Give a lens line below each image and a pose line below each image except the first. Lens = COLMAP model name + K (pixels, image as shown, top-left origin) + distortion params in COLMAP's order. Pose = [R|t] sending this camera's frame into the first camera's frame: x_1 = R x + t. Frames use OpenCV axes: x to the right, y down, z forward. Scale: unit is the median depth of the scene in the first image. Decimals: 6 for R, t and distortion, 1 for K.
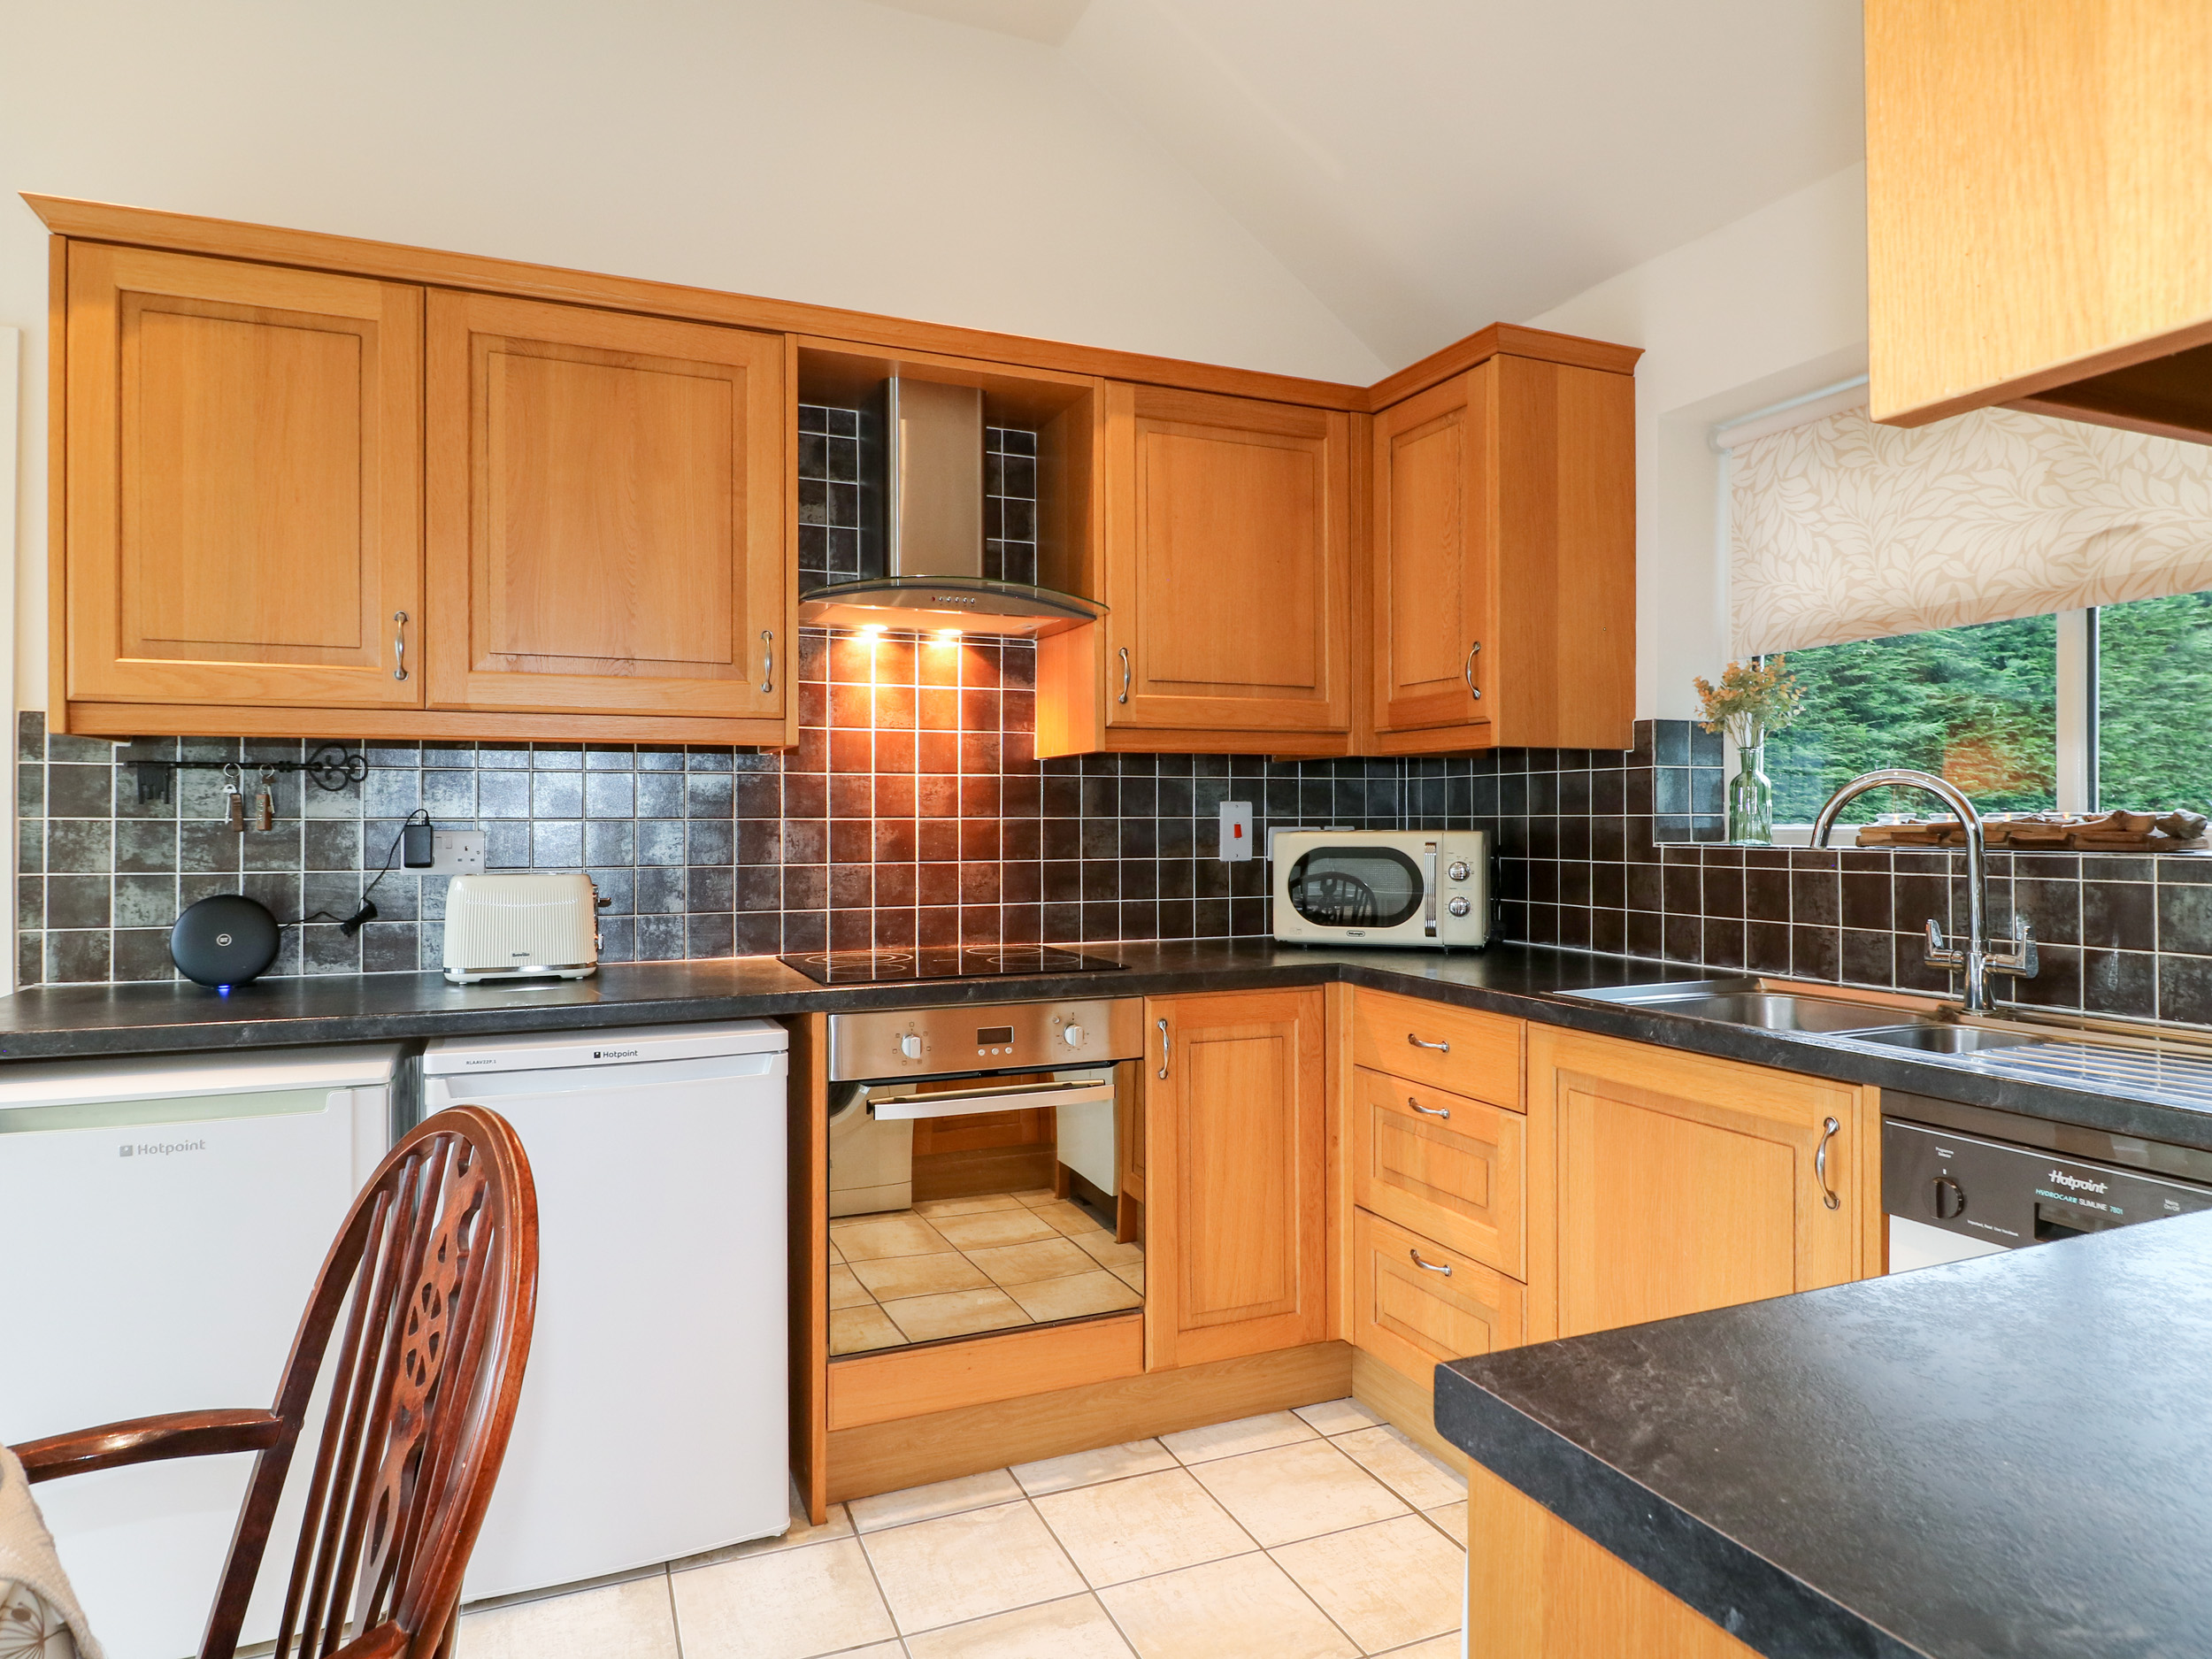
lens RADIAL K [[1309.7, 0, 1106.0], [0, 1309.7, 829.5], [0, 0, 1]] dist [-0.003070, -0.001191]
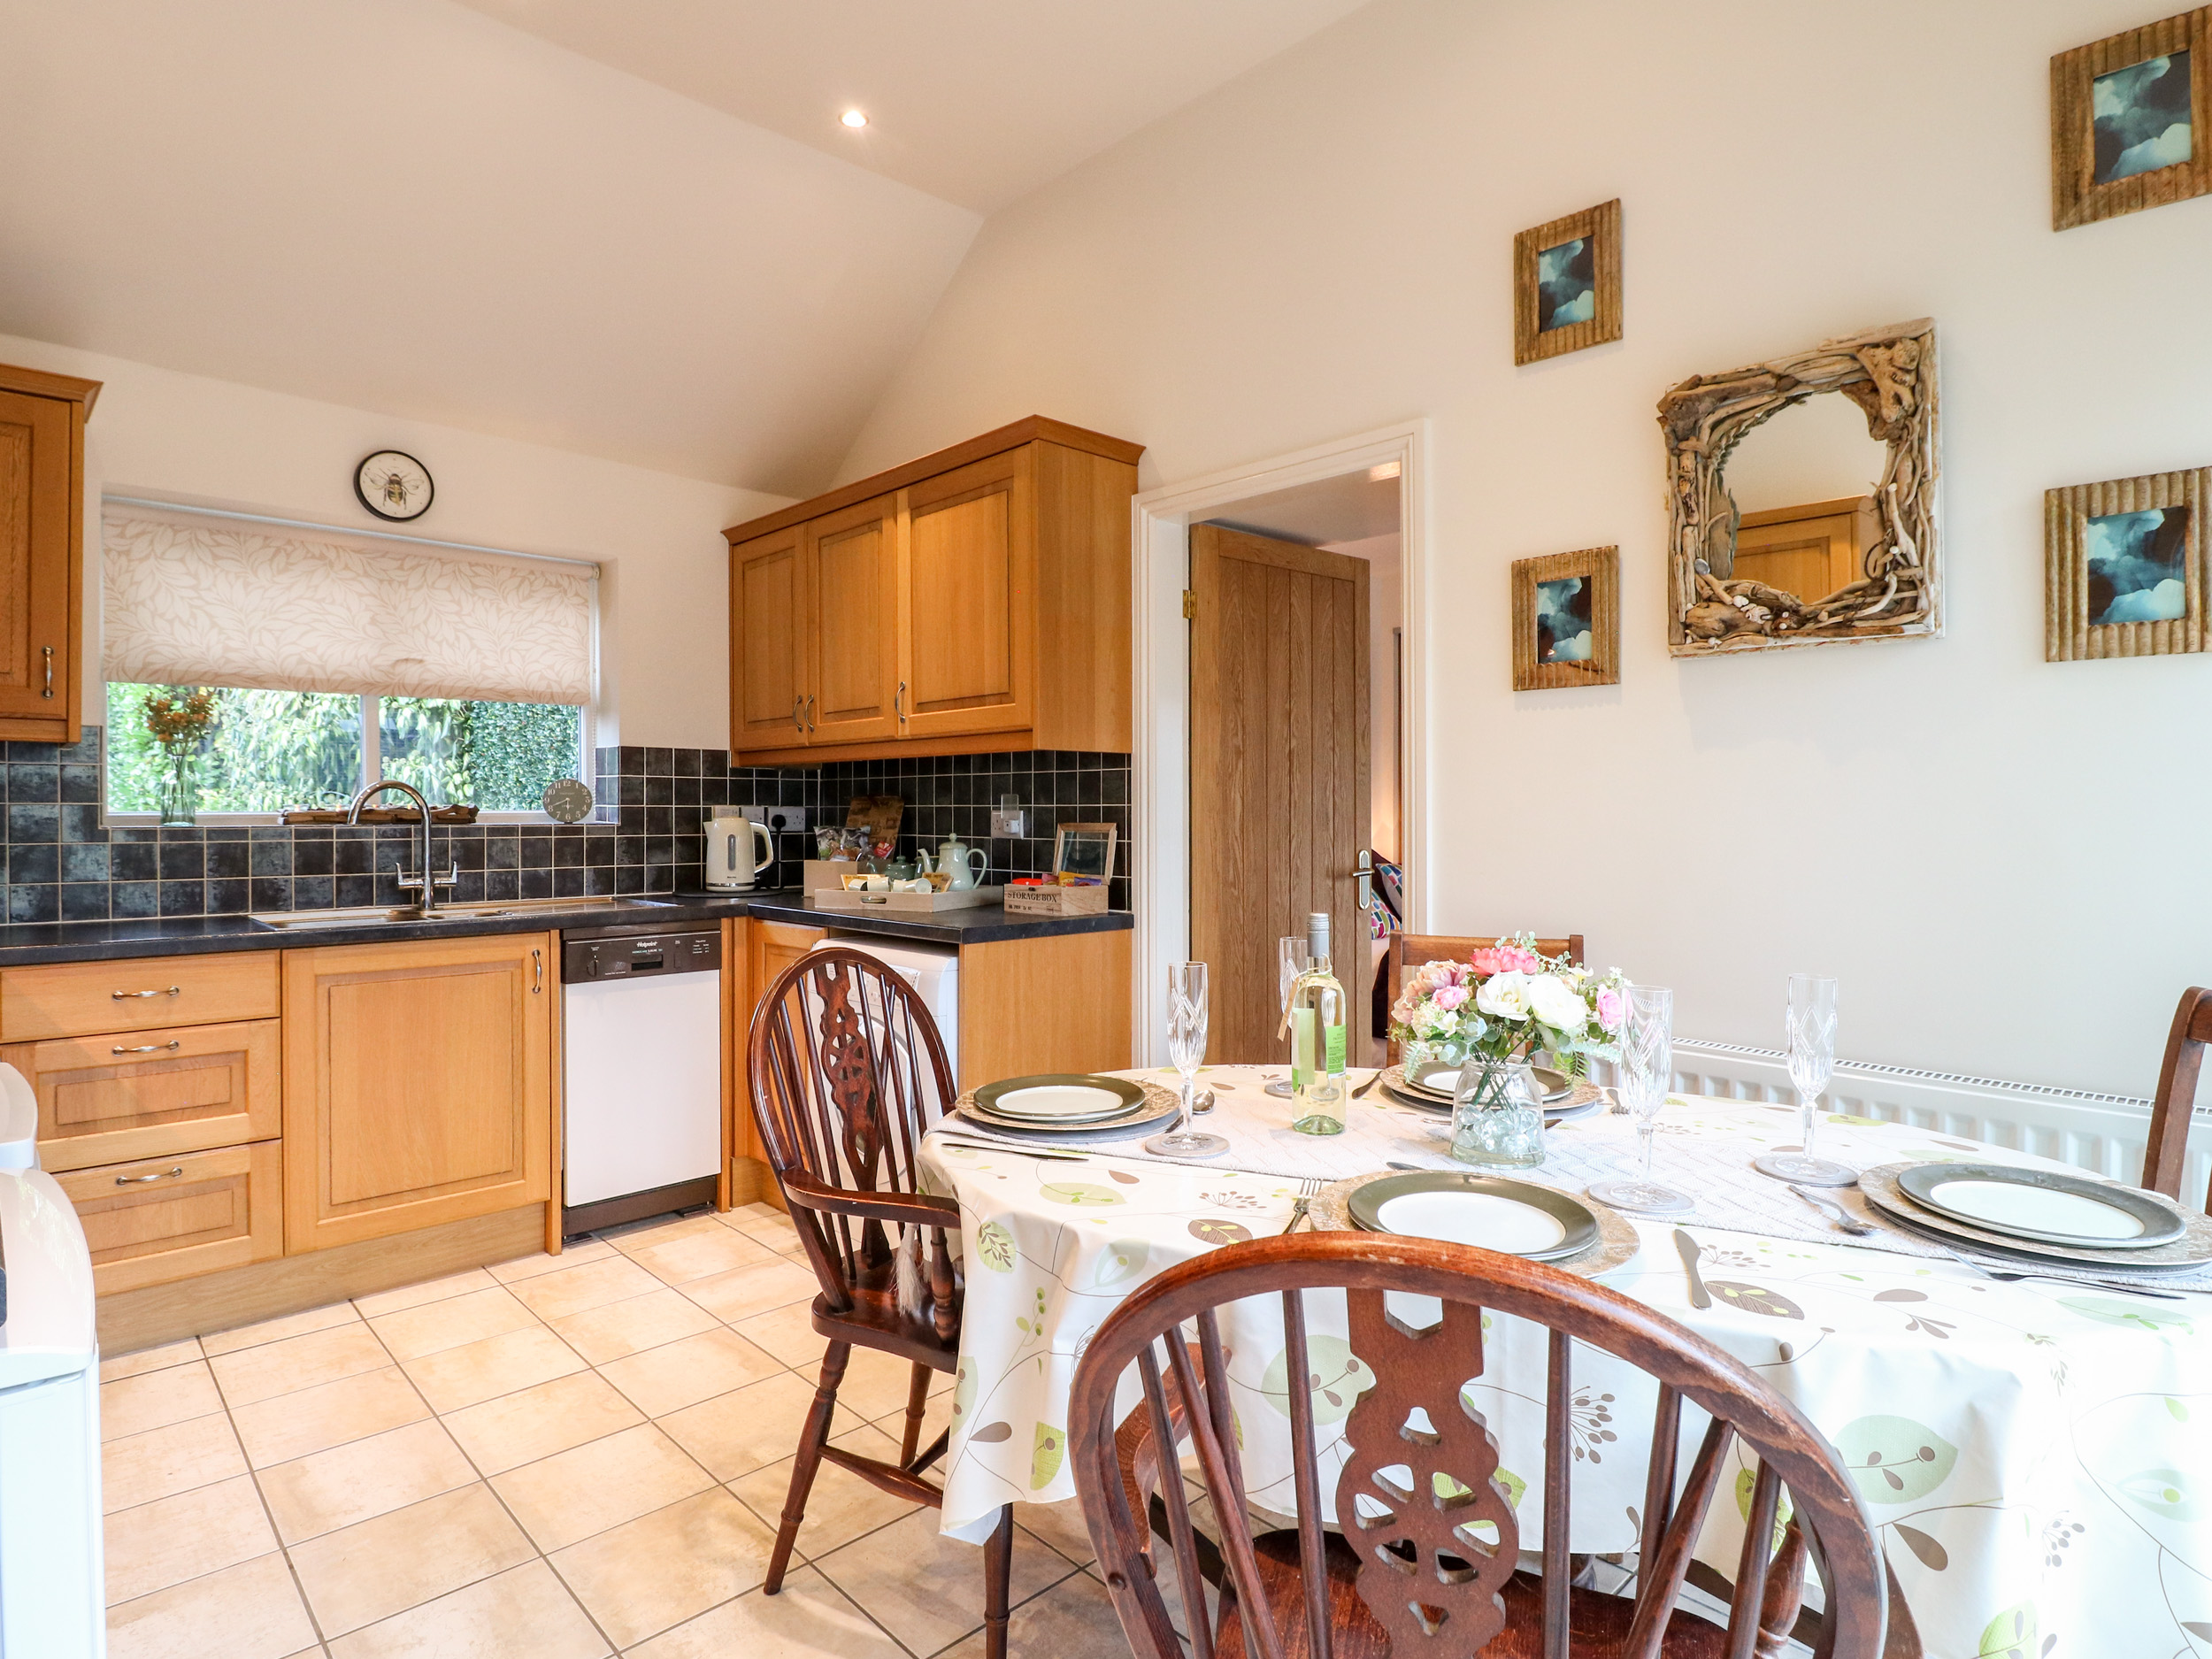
lens RADIAL K [[1185.3, 0, 1103.7], [0, 1185.3, 814.9], [0, 0, 1]] dist [-0.002153, -0.012853]
pose [[-0.351821, 0.001874, 0.936065, -1.085215], [0.008961, 0.999959, 0.001366, 0.007489], [-0.936024, 0.008869, -0.351823, 0.575265]]
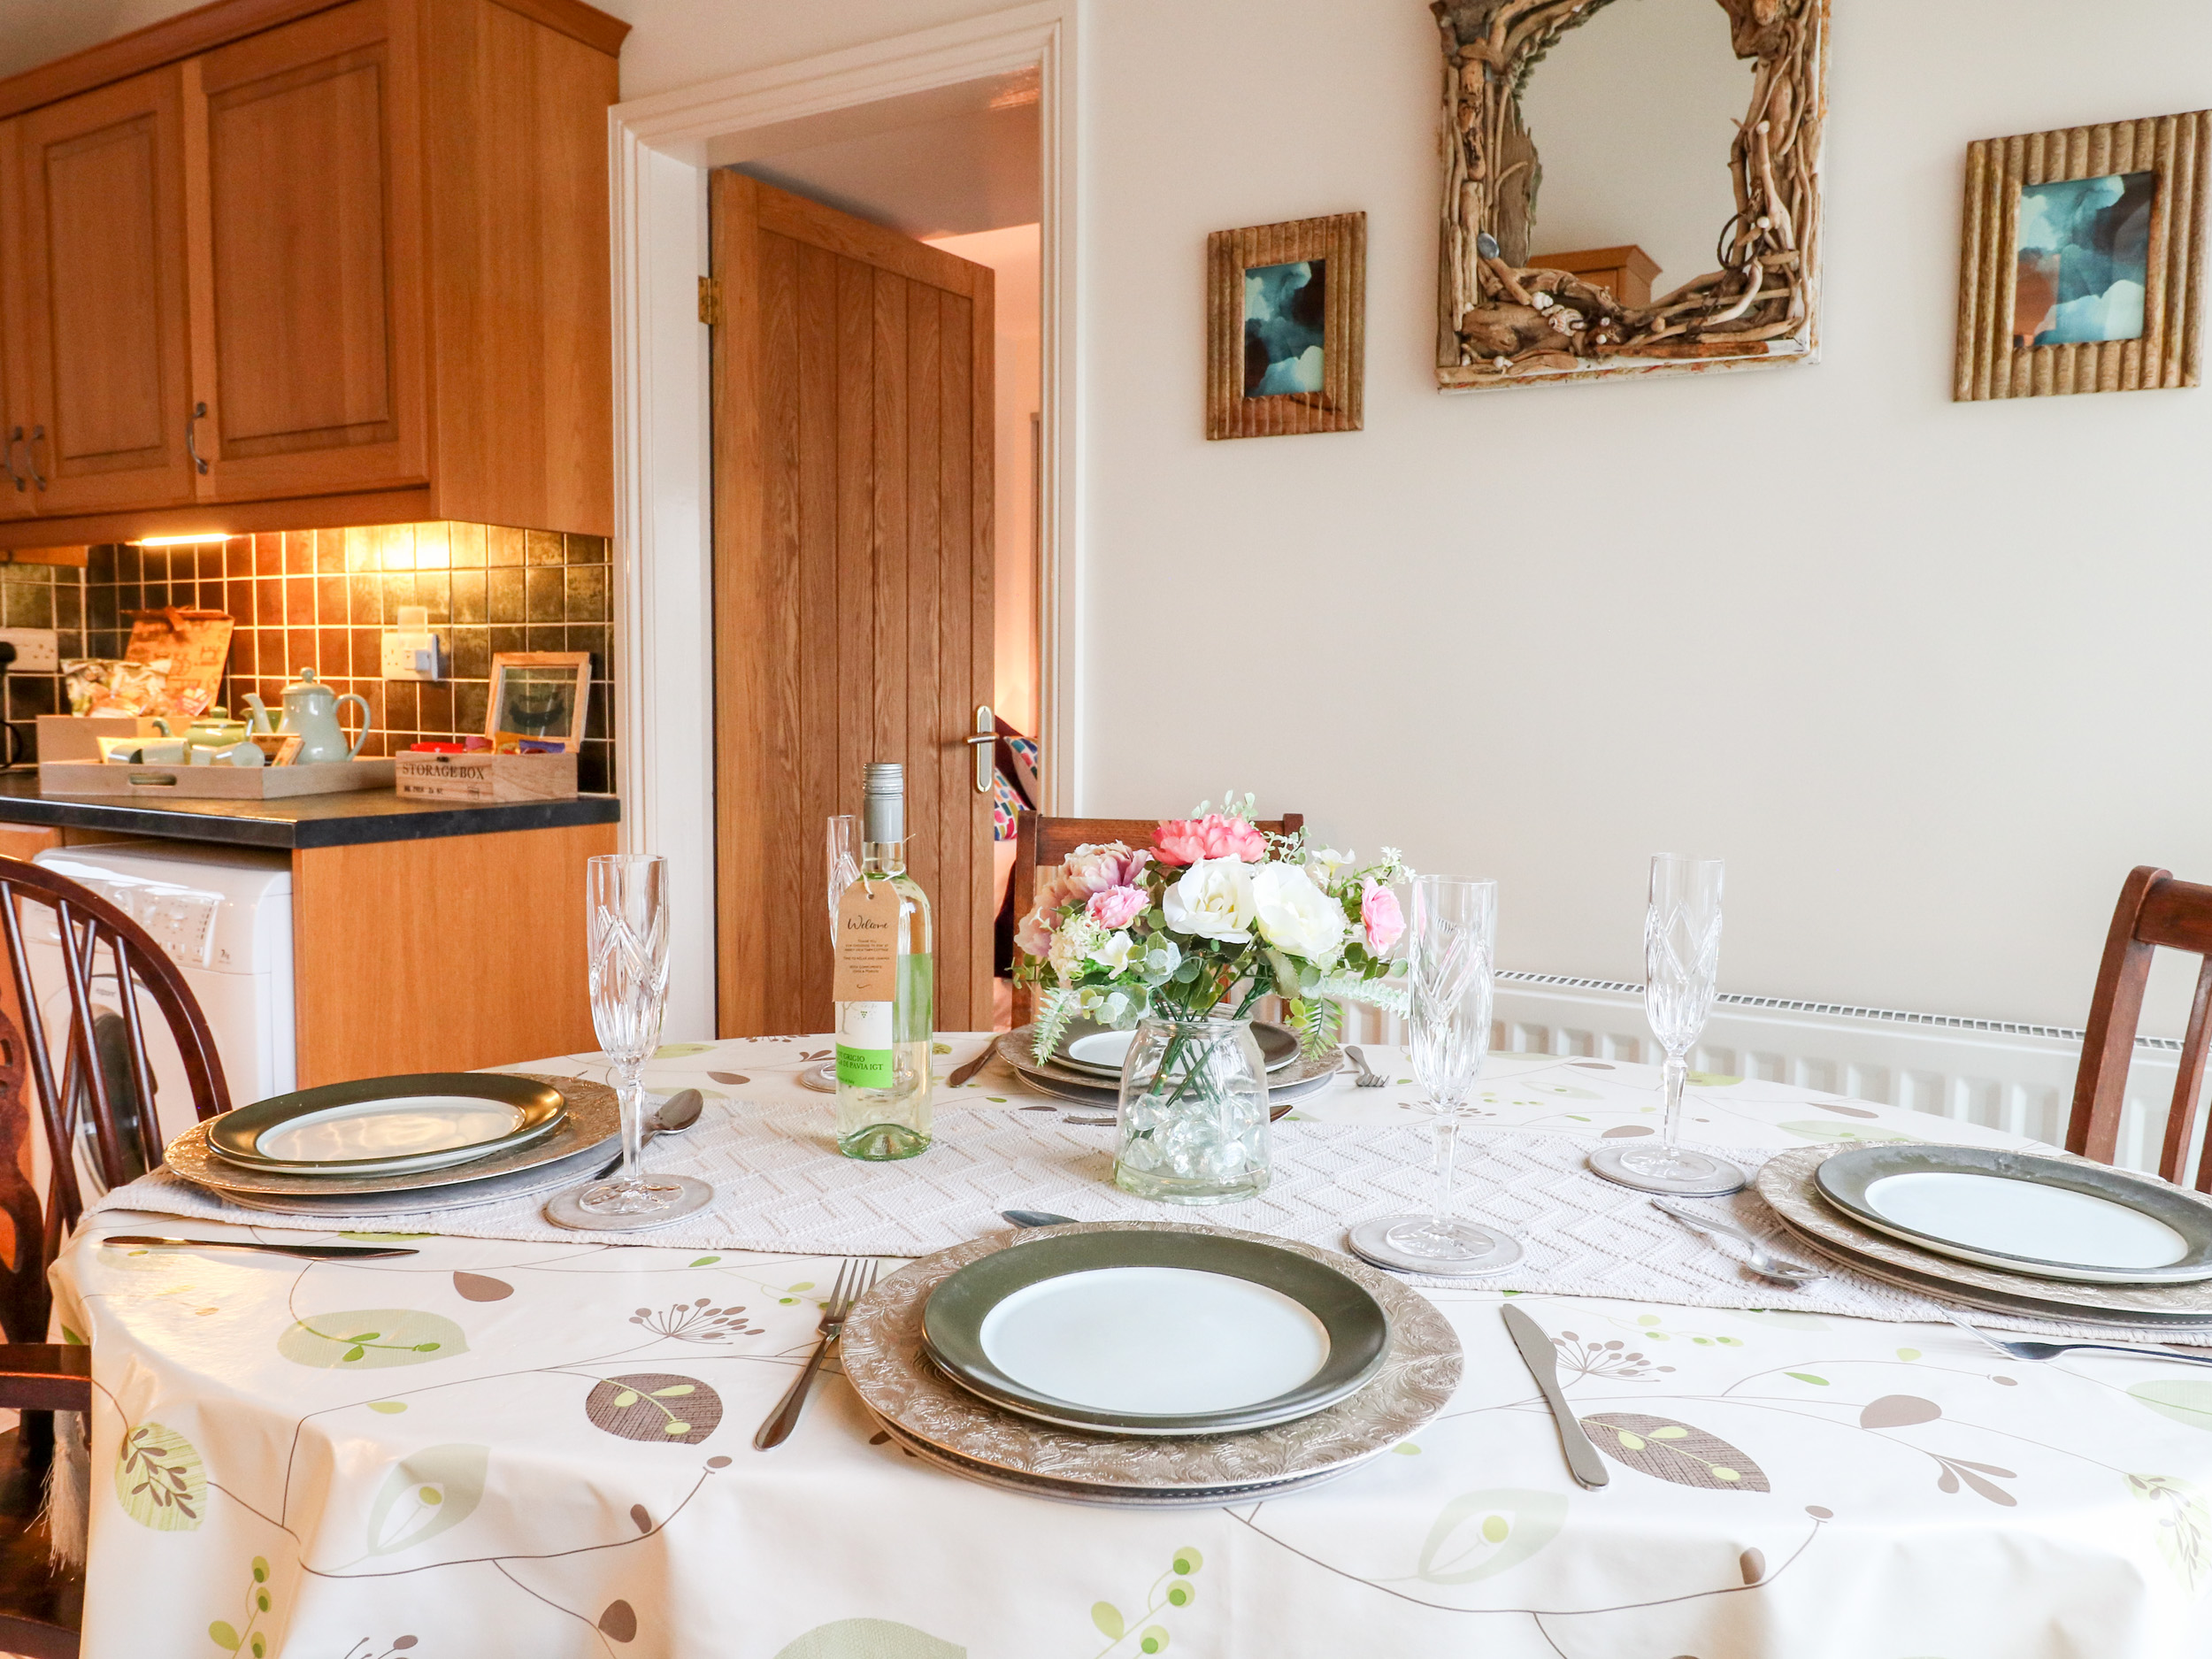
lens RADIAL K [[1556.9, 0, 1098.7], [0, 1556.9, 802.8], [0, 0, 1]] dist [0.003383, -0.003989]
pose [[-0.599531, -0.060975, 0.798026, -0.917887], [-0.002580, 0.997236, 0.074258, 0.043019], [-0.800348, 0.042461, -0.598031, 0.456958]]
